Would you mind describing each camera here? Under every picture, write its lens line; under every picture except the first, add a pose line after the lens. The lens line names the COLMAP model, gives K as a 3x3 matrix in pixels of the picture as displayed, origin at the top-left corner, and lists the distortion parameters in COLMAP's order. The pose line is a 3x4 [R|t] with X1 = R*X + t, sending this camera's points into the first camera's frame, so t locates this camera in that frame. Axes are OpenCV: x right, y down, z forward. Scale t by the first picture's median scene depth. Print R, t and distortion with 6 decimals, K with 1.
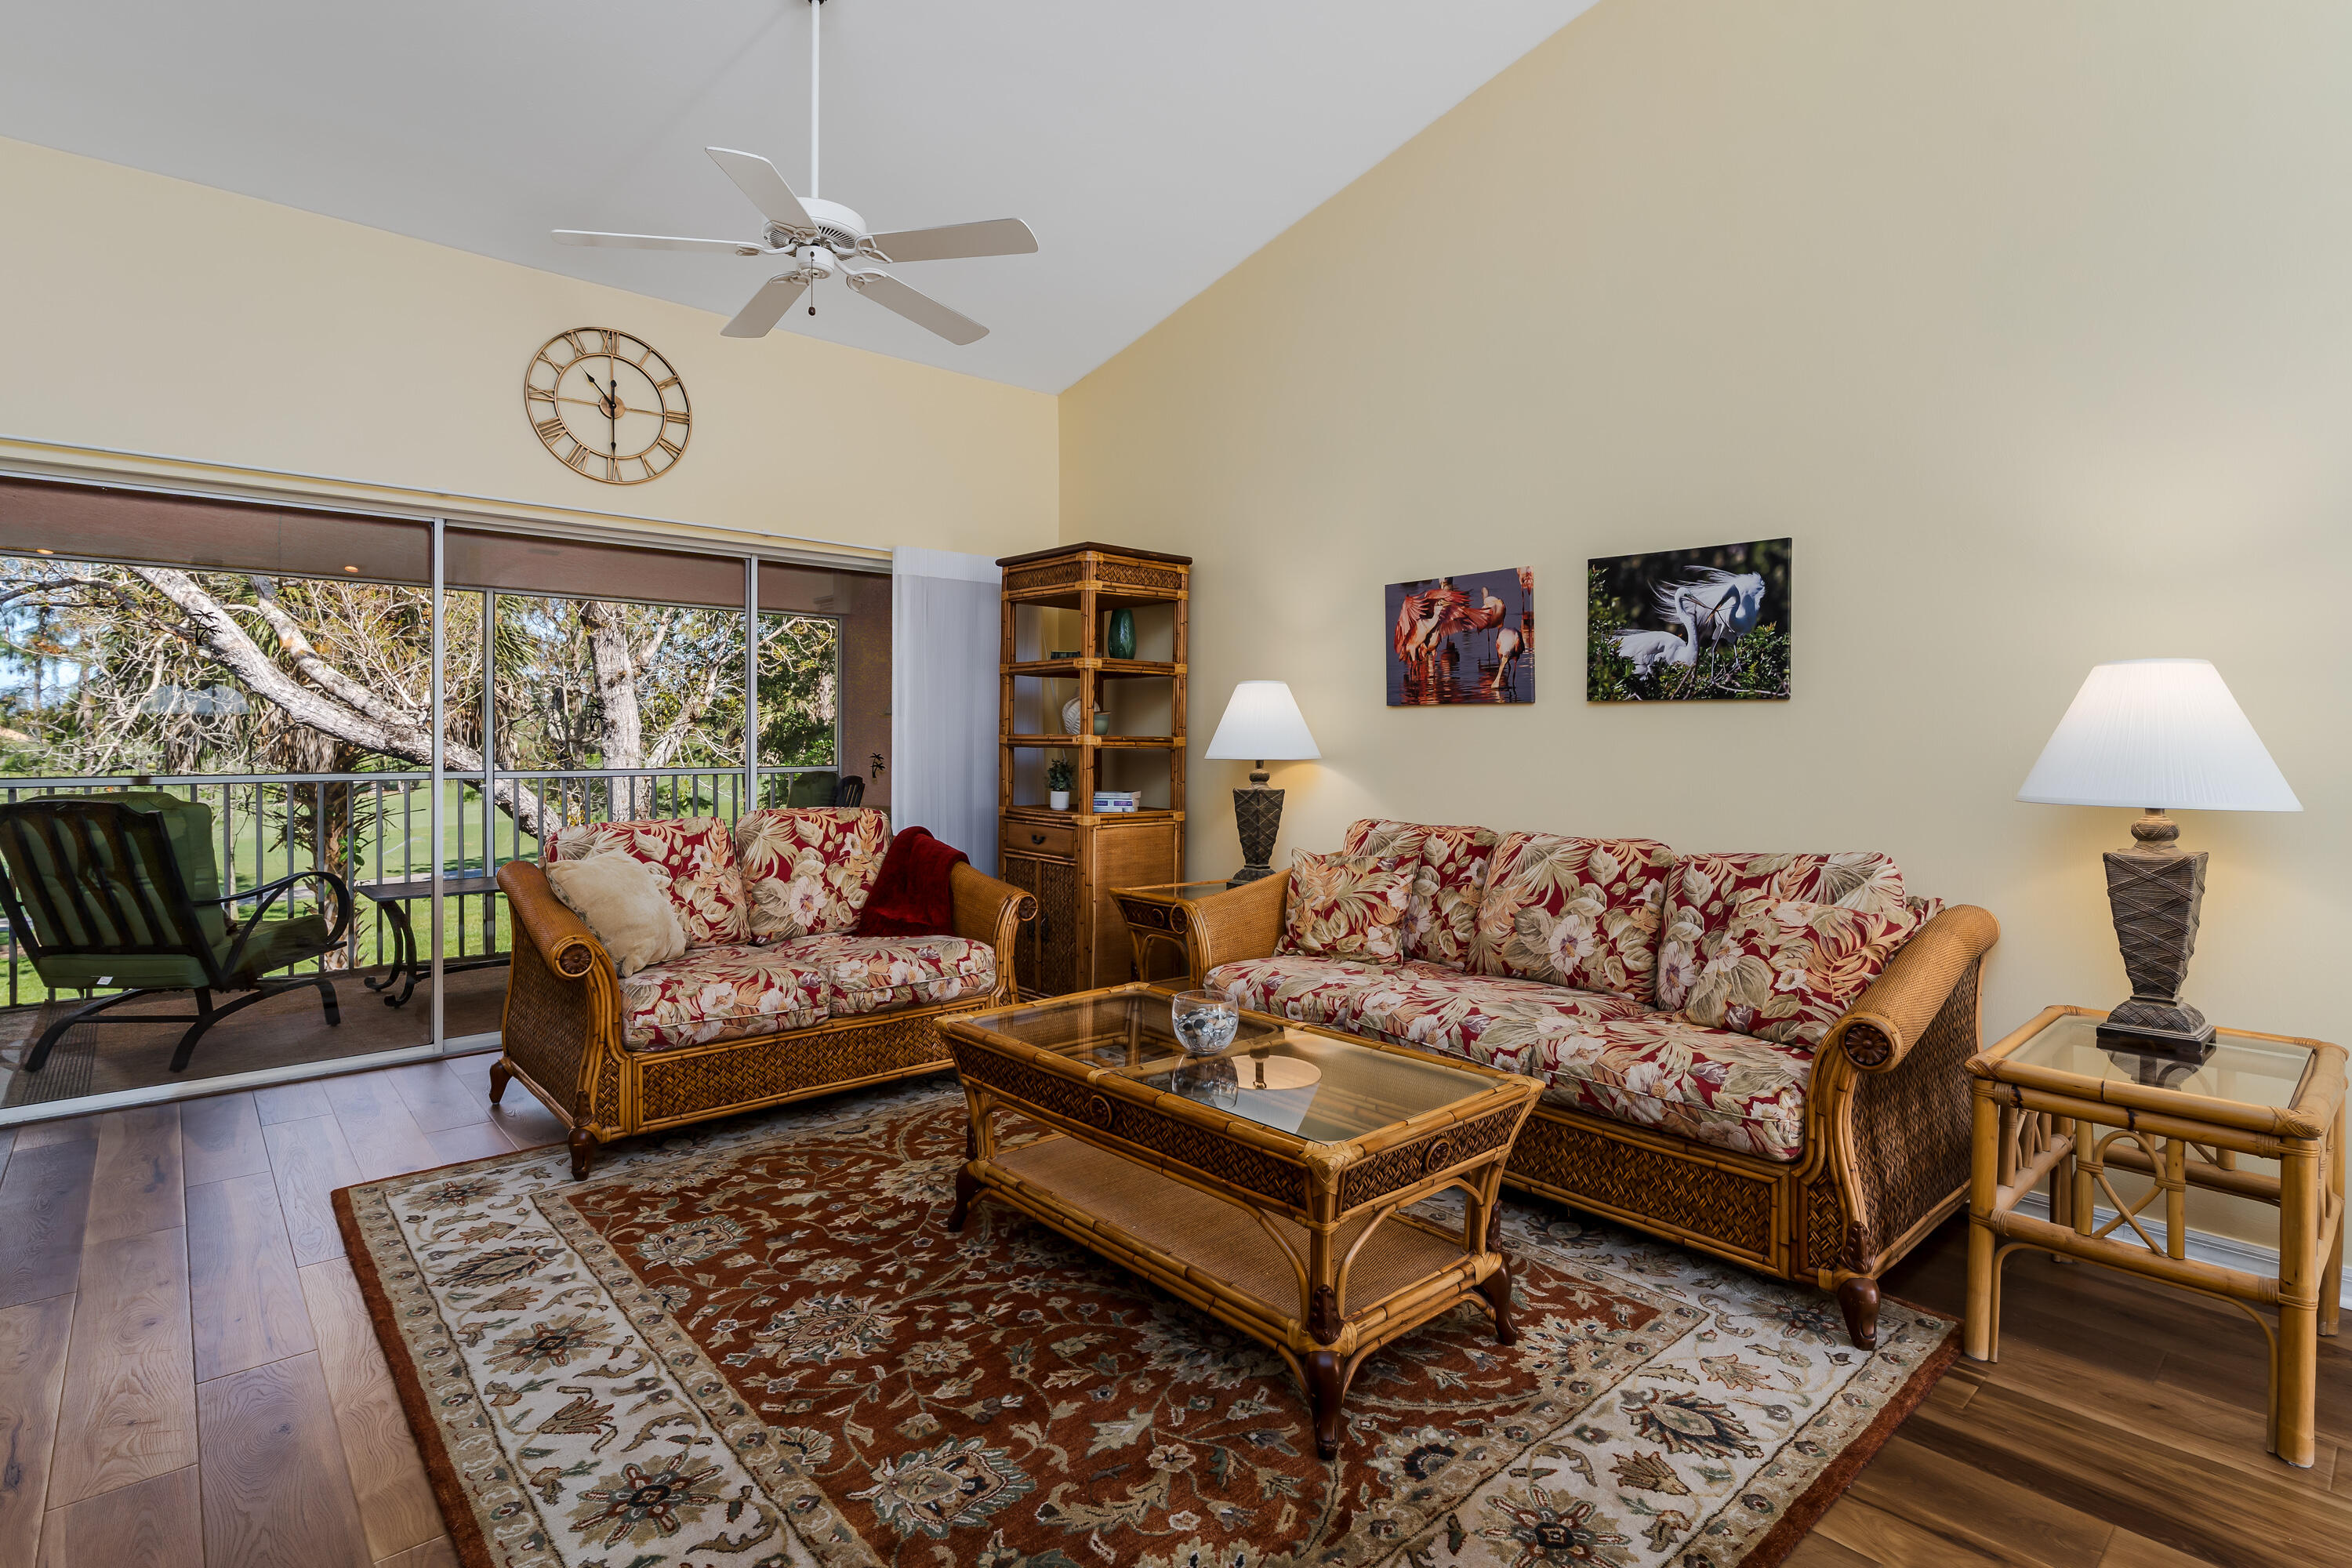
lens RADIAL K [[1137.8, 0, 1173.1], [0, 1137.8, 734.4], [0, 0, 1]] dist [0.002648, 0.000432]
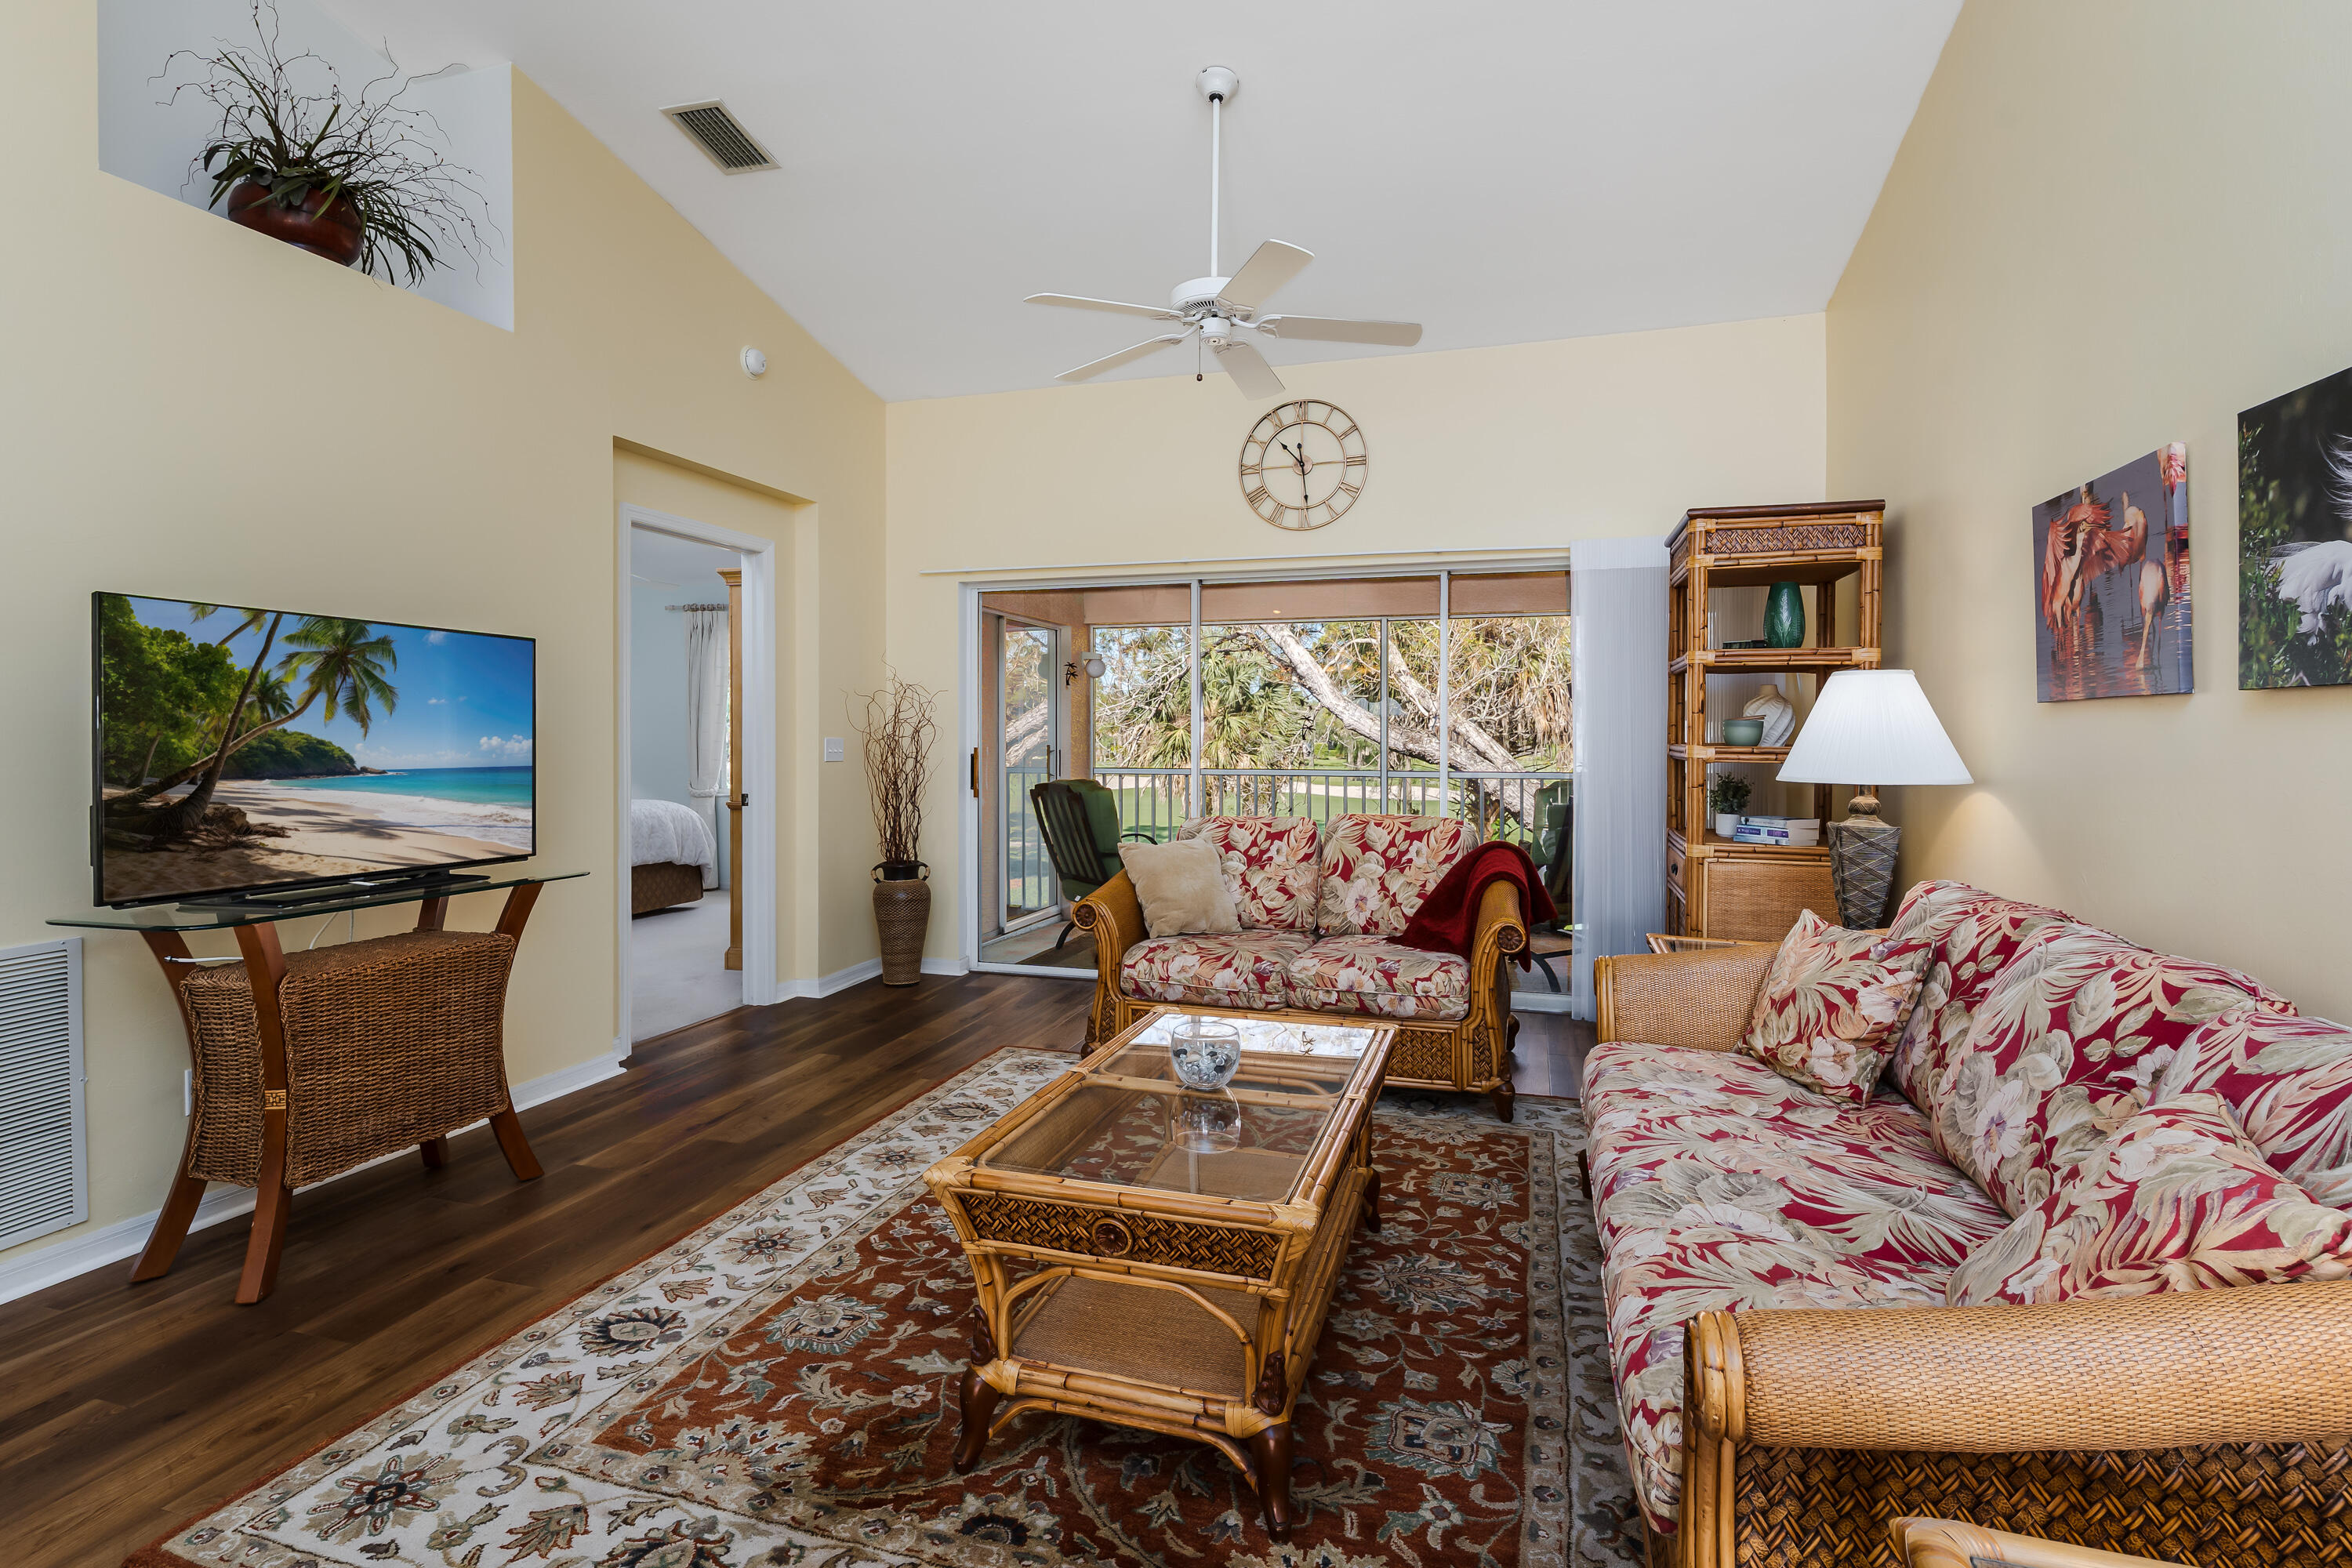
lens RADIAL K [[1160.4, 0, 1163.7], [0, 1160.4, 734.4], [0, 0, 1]] dist [0.000863, -0.000271]
pose [[0.512649, -0.002533, -0.858594, 0.571220], [0.004130, 0.999991, -0.000485, -0.011098], [0.858588, -0.003297, 0.512655, 0.318936]]
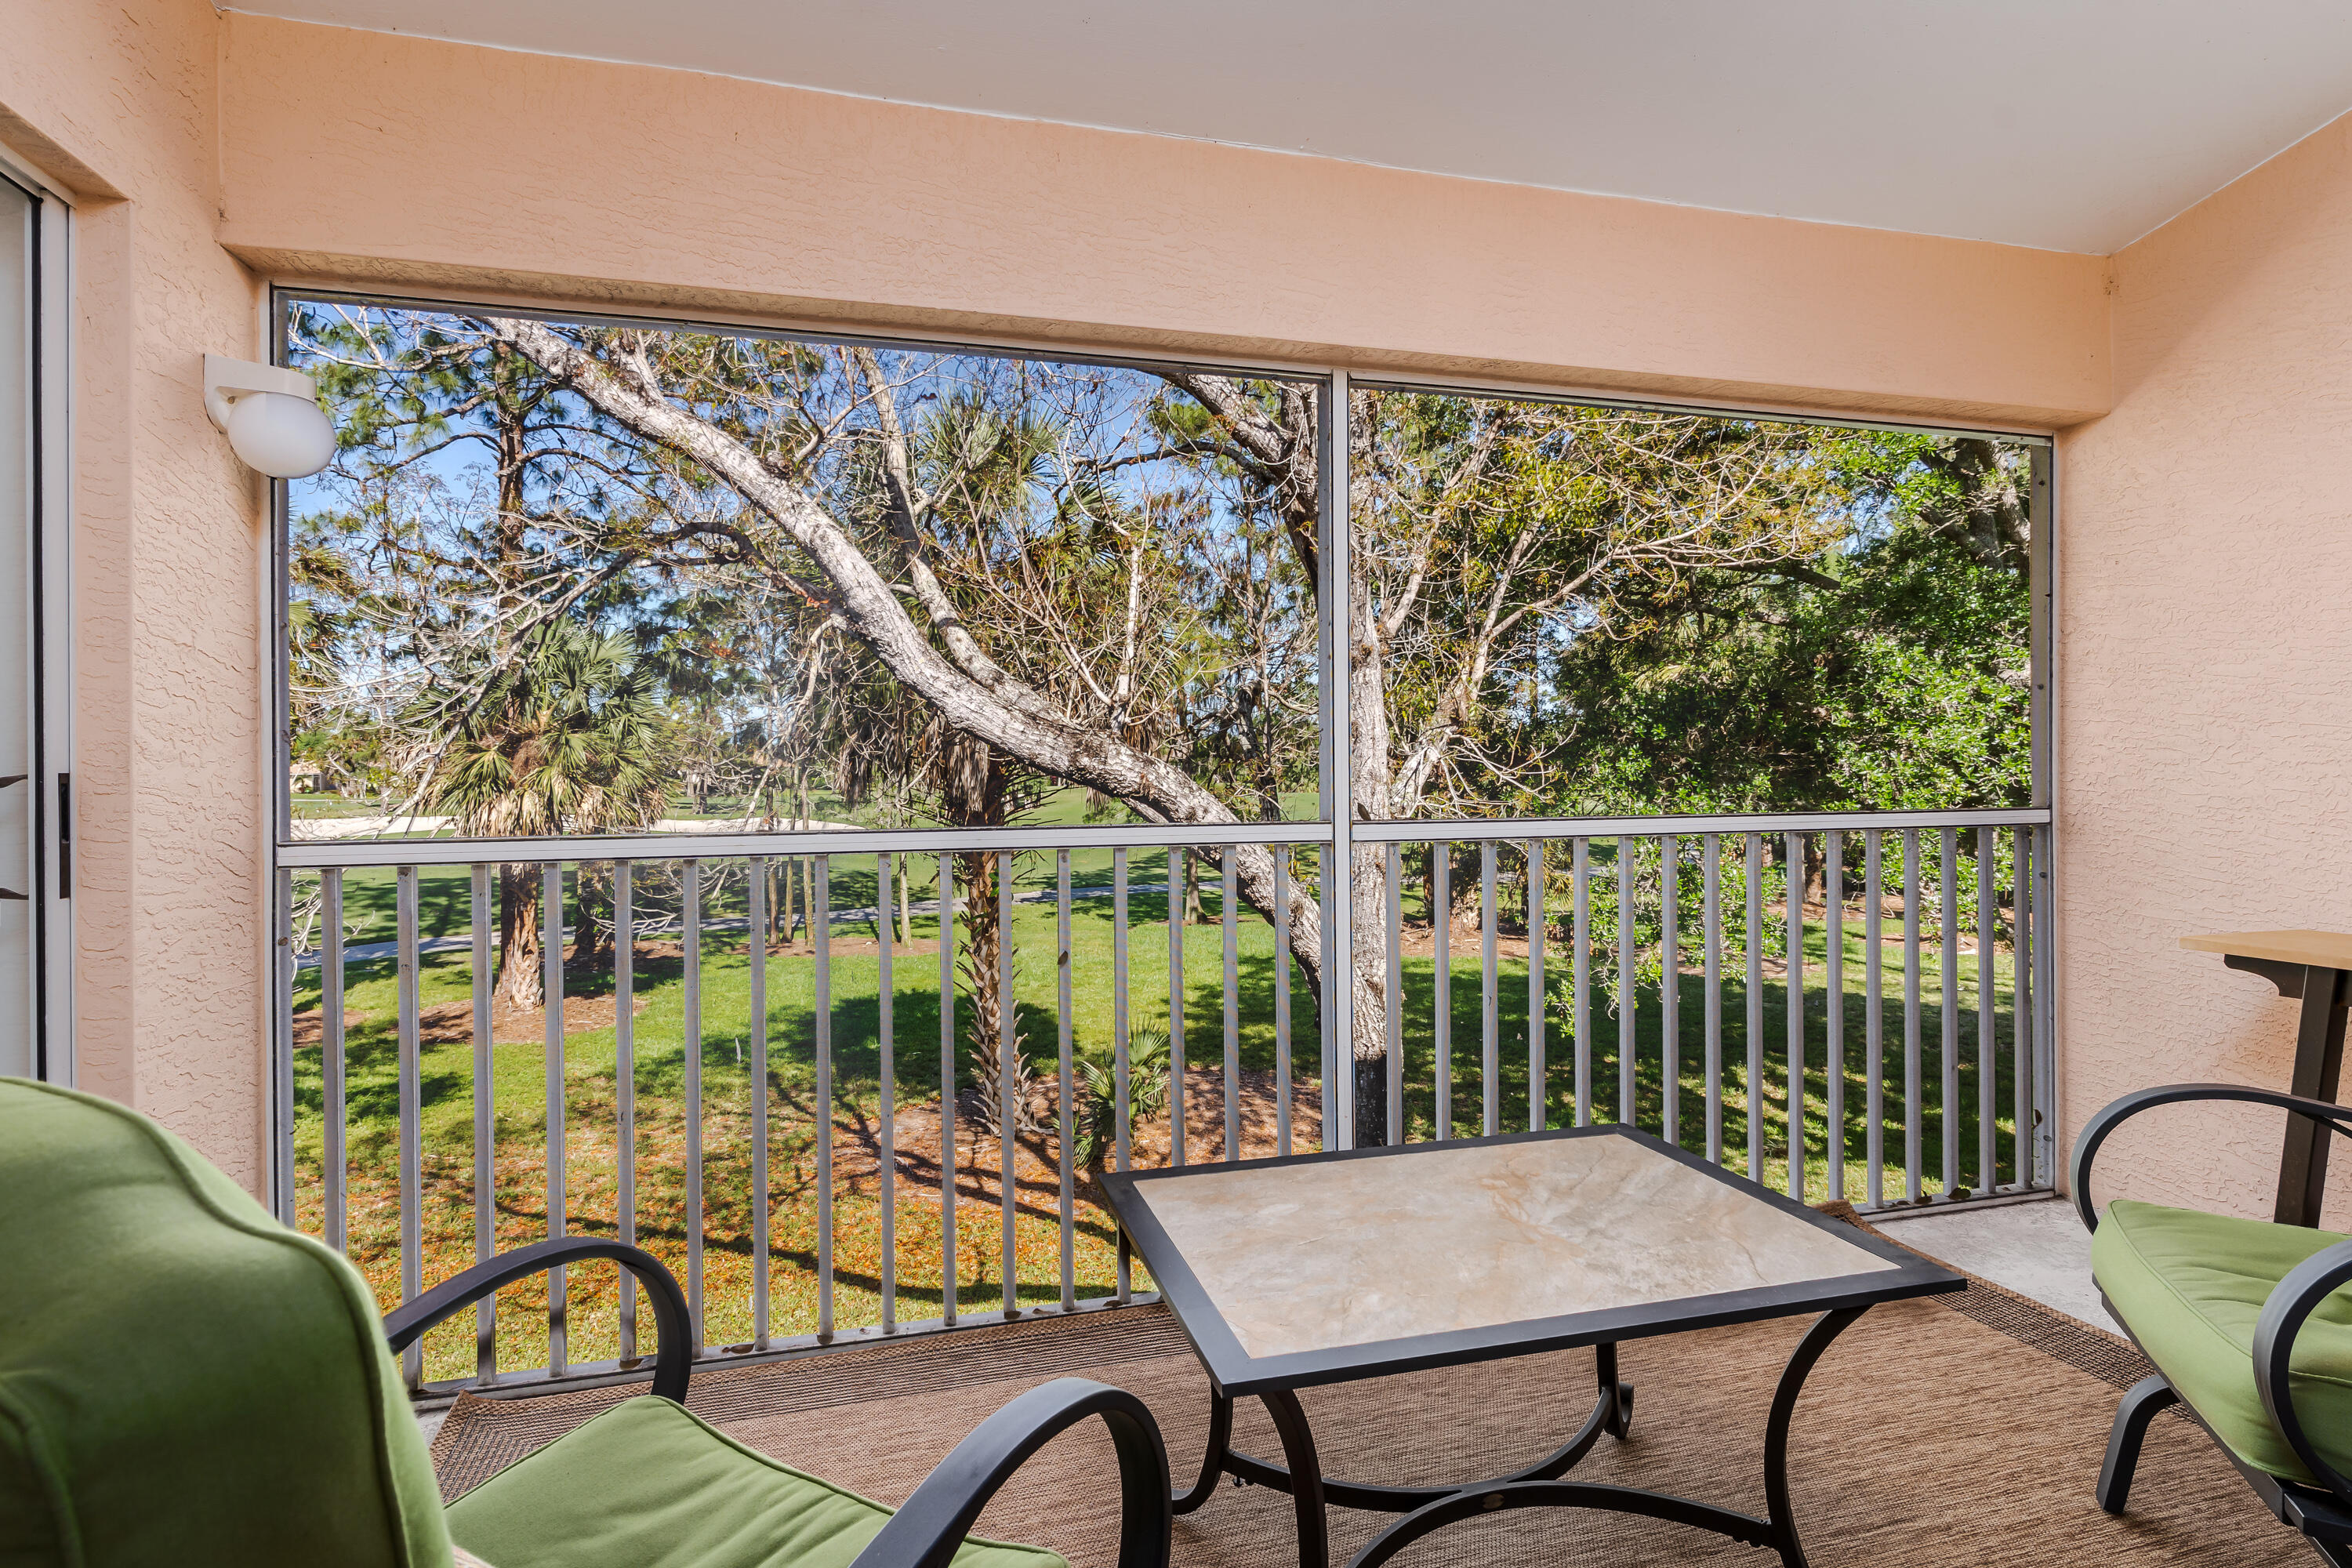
lens RADIAL K [[1160.4, 0, 1163.7], [0, 1160.4, 734.4], [0, 0, 1]] dist [0.000863, -0.000271]
pose [[0.888857, -0.017489, -0.457851, -0.821359], [0.009204, 0.999751, -0.020322, 0.014967], [0.458092, 0.013849, 0.888797, 1.065799]]
